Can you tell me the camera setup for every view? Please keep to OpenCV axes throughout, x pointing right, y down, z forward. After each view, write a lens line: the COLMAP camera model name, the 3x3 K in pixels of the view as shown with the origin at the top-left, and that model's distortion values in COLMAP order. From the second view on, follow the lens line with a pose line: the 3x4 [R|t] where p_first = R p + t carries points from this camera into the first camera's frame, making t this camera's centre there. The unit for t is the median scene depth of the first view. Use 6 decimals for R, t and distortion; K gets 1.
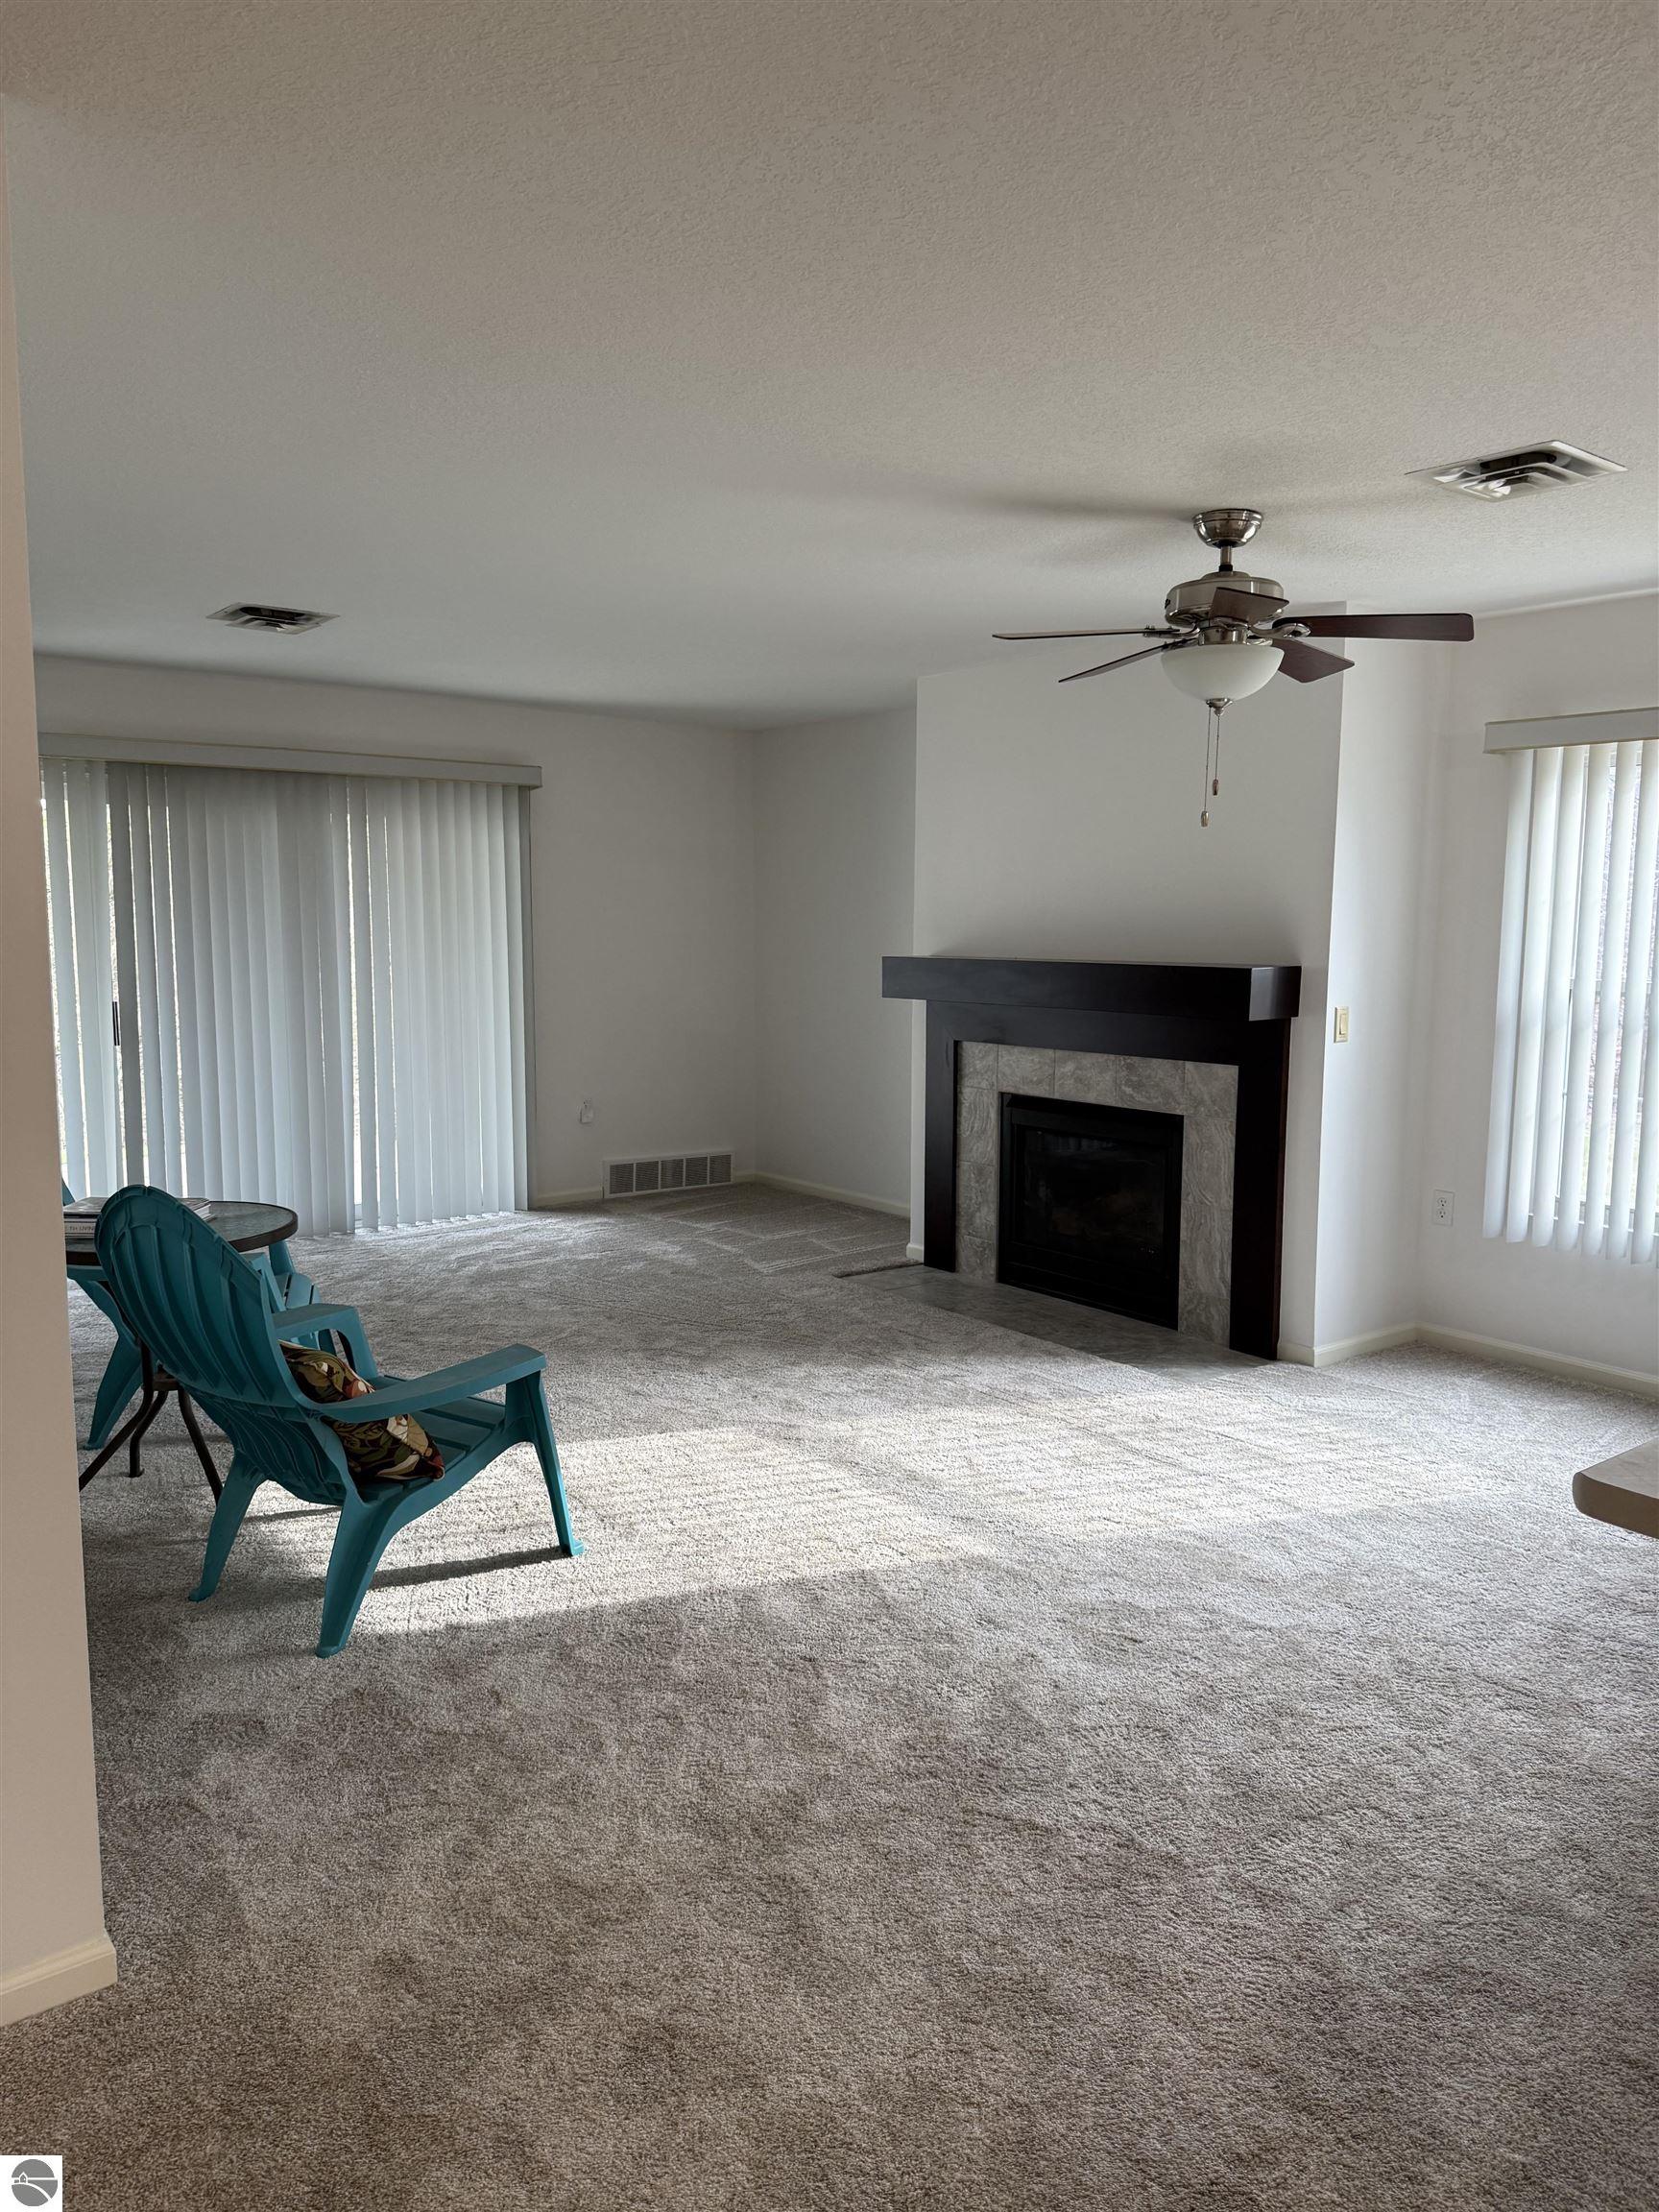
lens RADIAL K [[1550.0, 0, 813.0], [0, 1550.0, 1116.4], [0, 0, 1]] dist [0.090144, -0.071173]
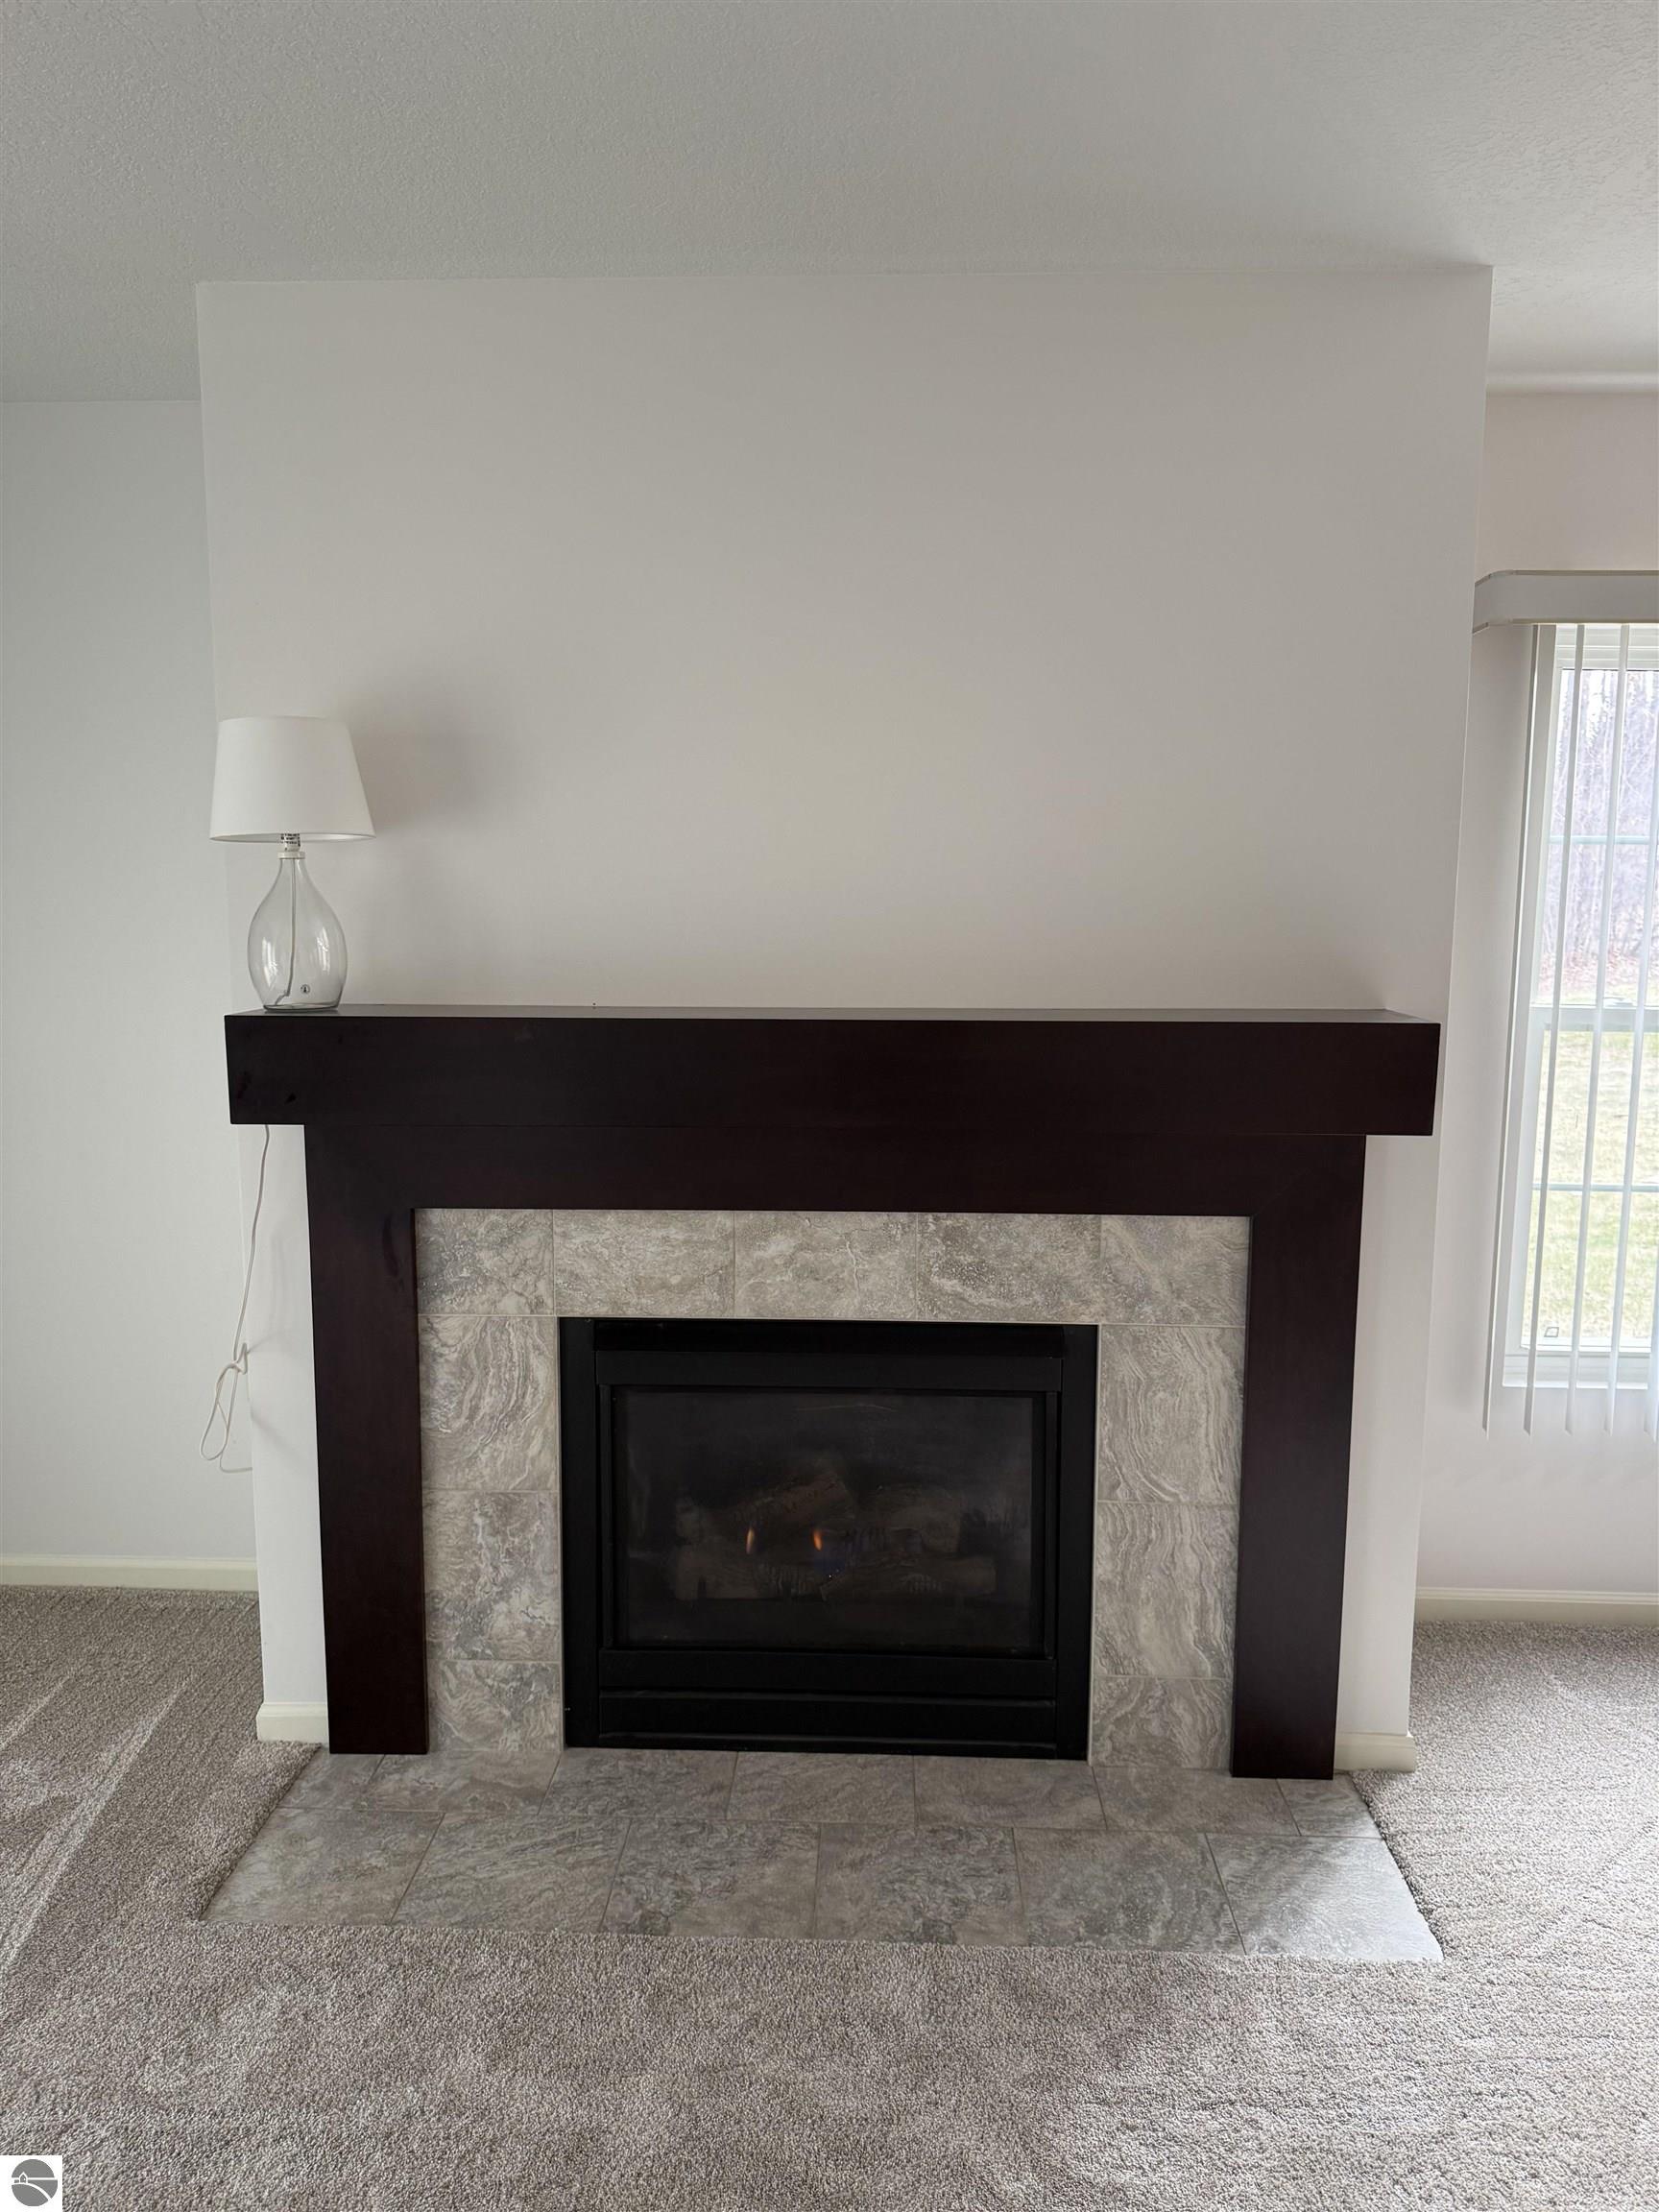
lens RADIAL K [[1550.0, 0, 813.0], [0, 1550.0, 1116.4], [0, 0, 1]] dist [0.090144, -0.071173]
pose [[0.638863, -0.096884, 0.763196, -0.173919], [0.095544, 0.994350, 0.046248, -0.092947], [-0.763365, 0.043373, 0.644510, 0.735017]]
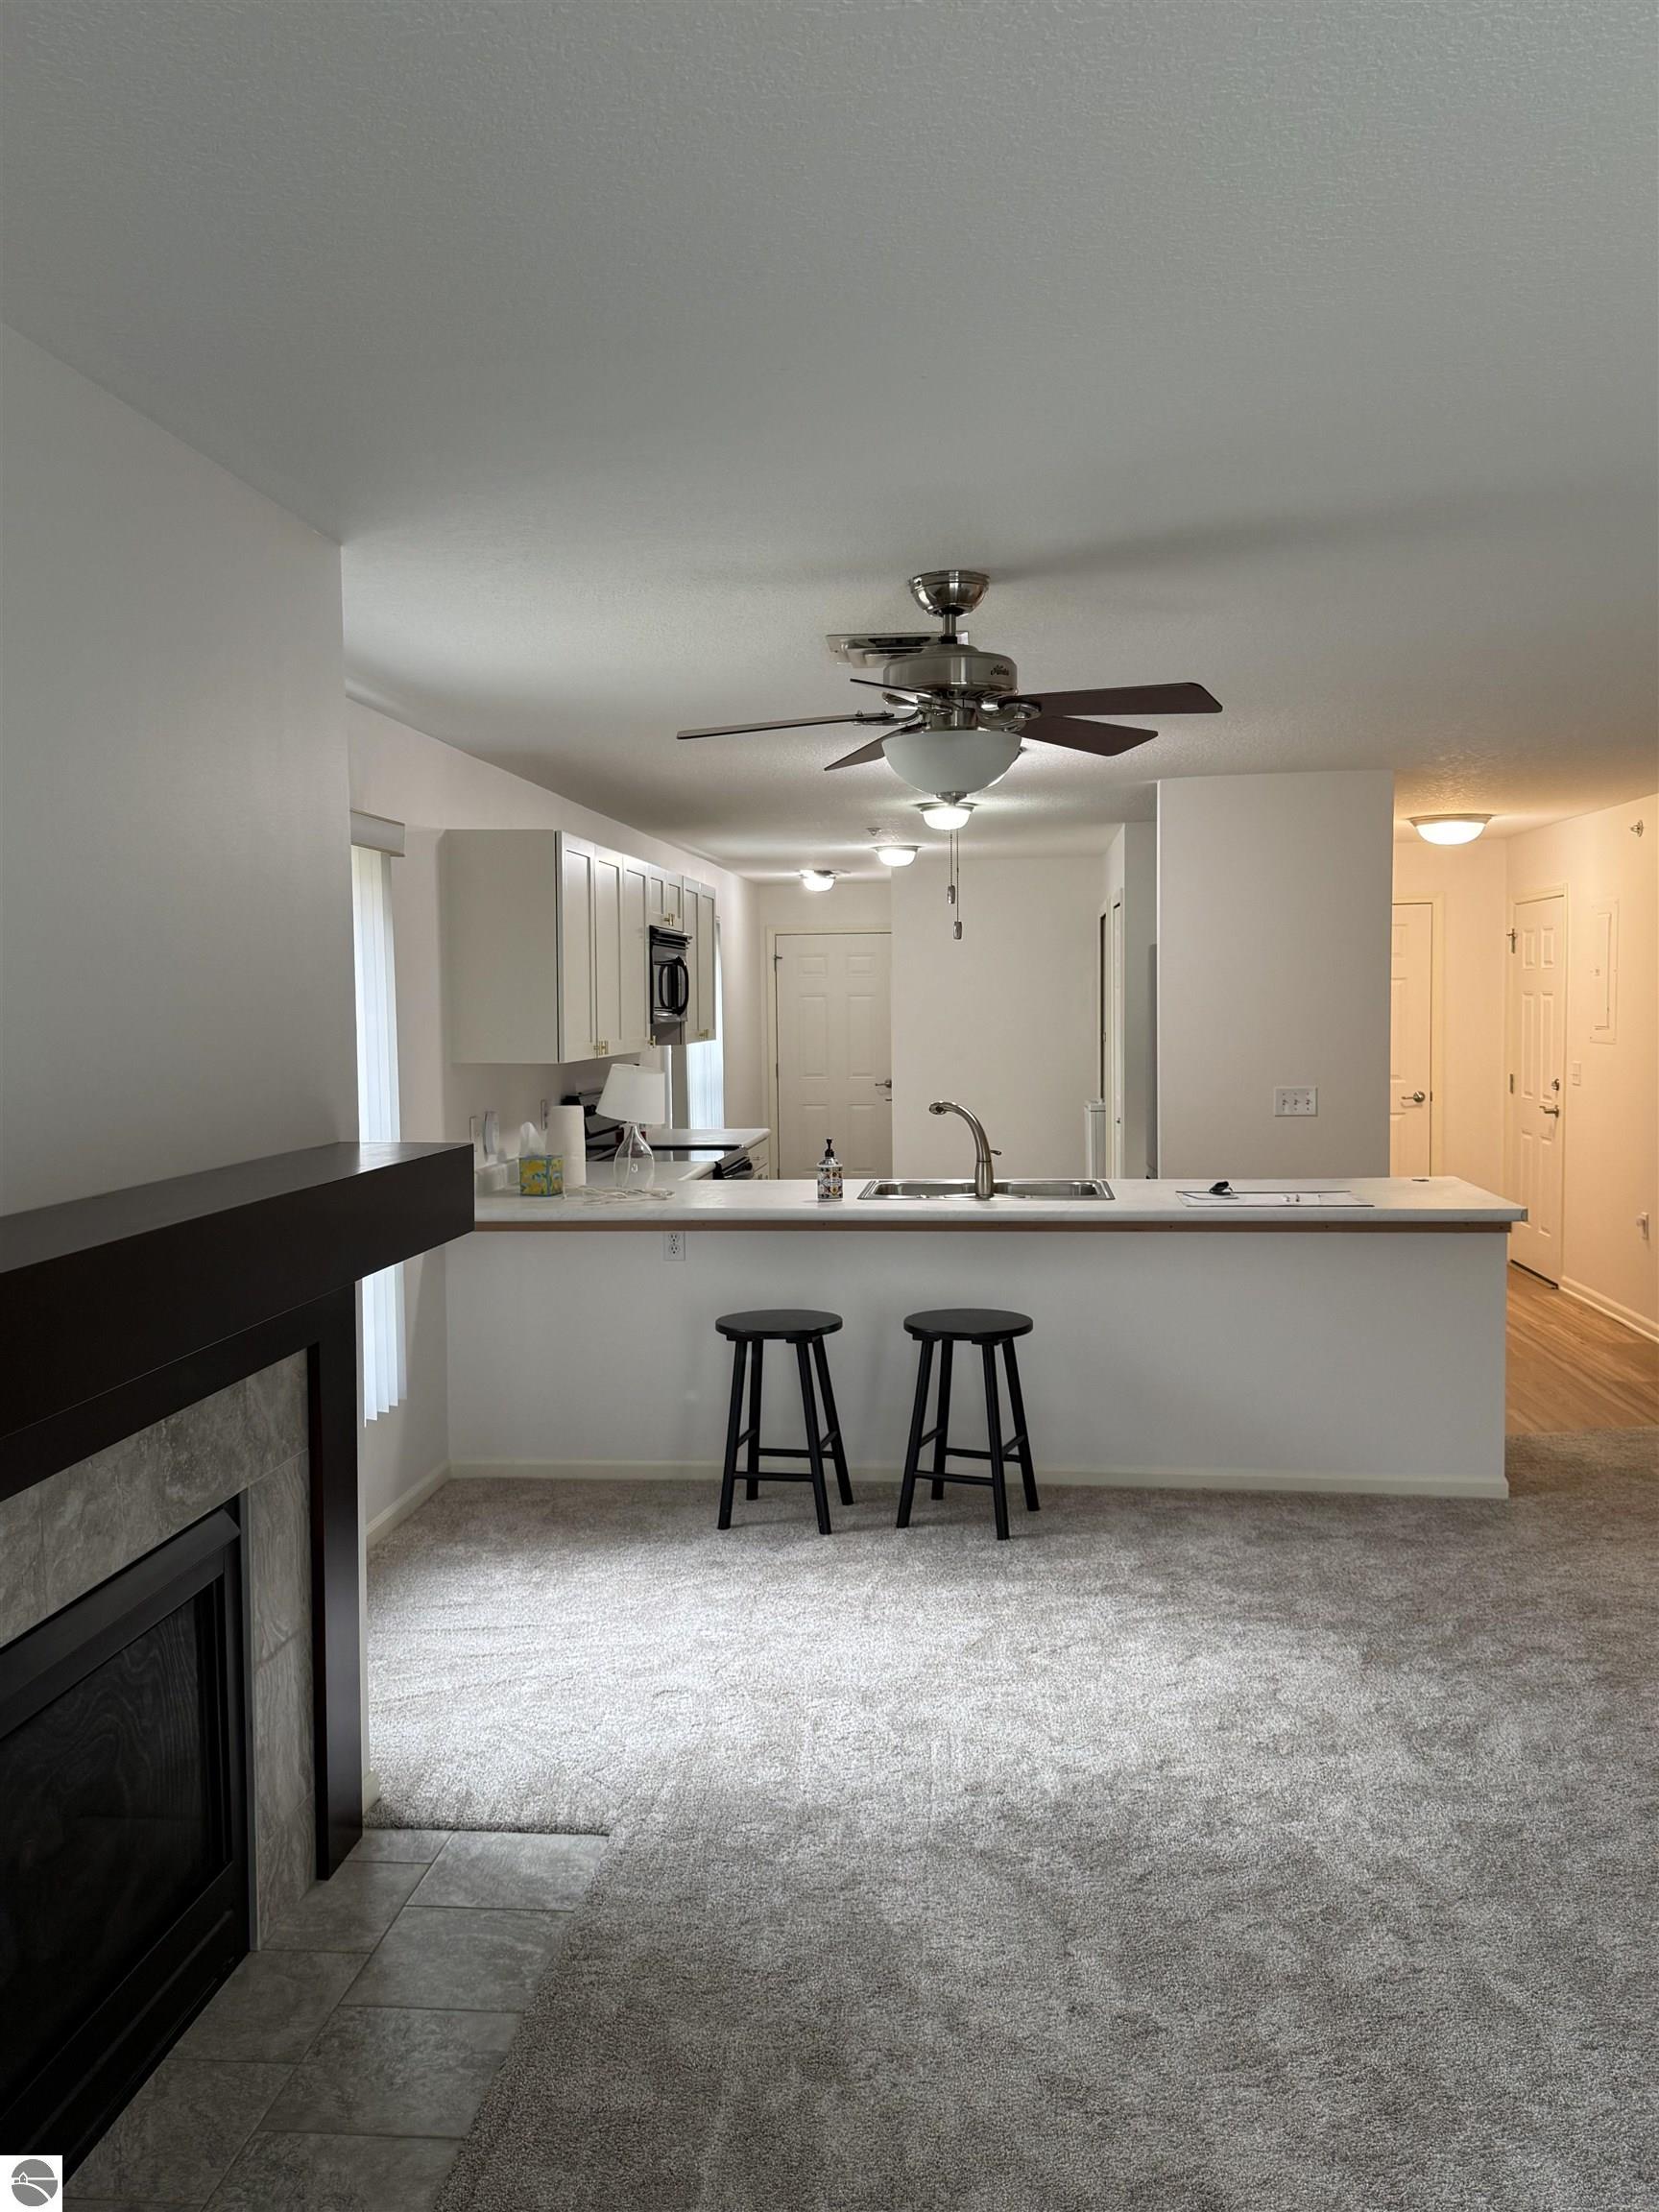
lens RADIAL K [[1827.4, 0, 829.5], [0, 1827.4, 1106.0], [0, 0, 1]] dist [-0.001204, -0.002366]
pose [[-0.718401, -0.043801, 0.694249, -0.252924], [0.099173, 0.981373, 0.164538, -0.180144], [-0.688524, 0.187055, -0.700675, 1.208362]]
